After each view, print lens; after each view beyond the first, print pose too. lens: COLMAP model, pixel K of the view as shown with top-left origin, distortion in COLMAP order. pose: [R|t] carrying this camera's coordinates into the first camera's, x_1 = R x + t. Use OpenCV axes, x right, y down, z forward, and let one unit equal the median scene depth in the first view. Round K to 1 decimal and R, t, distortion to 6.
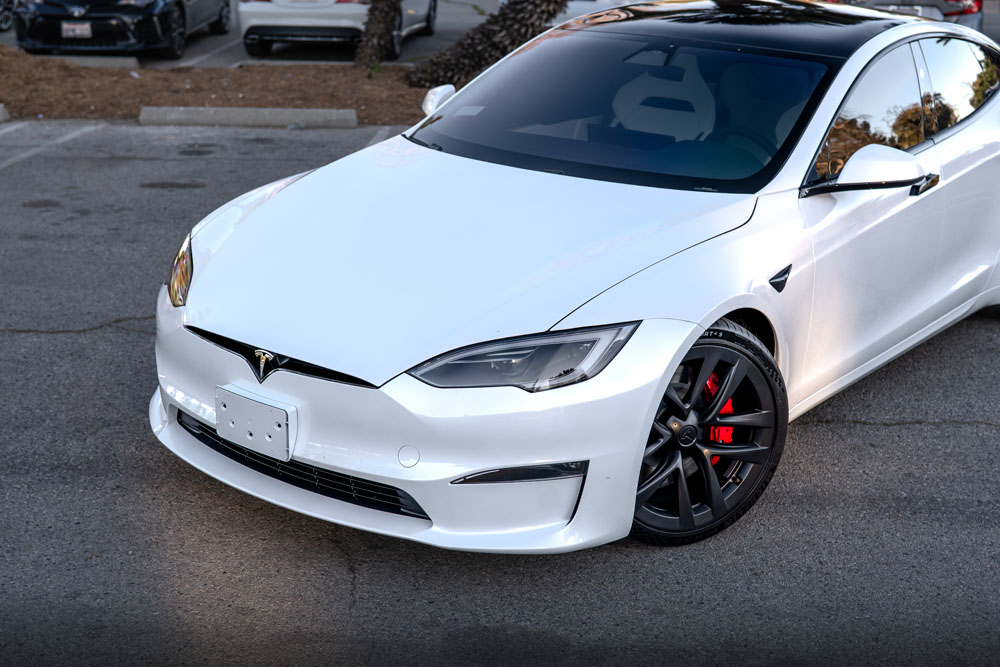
lens RADIAL K [[1408.0, 0, 500.0], [0, 1408.0, 333.5], [0, 0, 1]] dist [-0.040263, 0.074330]
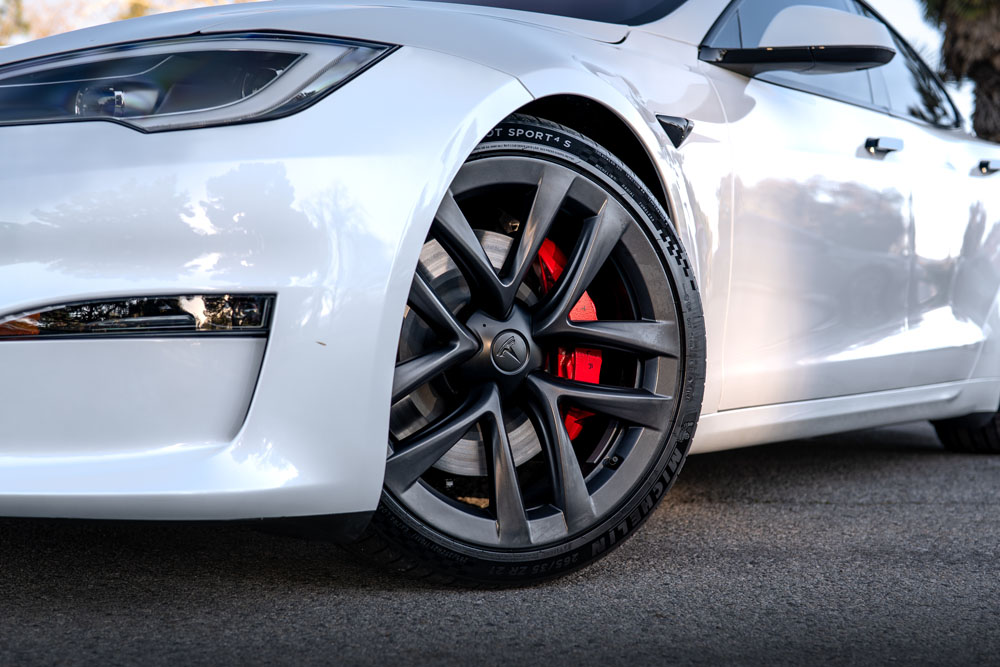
lens RADIAL K [[1408.0, 0, 500.0], [0, 1408.0, 333.5], [0, 0, 1]] dist [-0.040263, 0.074330]
pose [[0.996857, 0.007109, 0.078908, 0.087834], [0.017374, 0.952107, -0.305270, 0.212190], [-0.077299, 0.305682, 0.948991, 0.509034]]
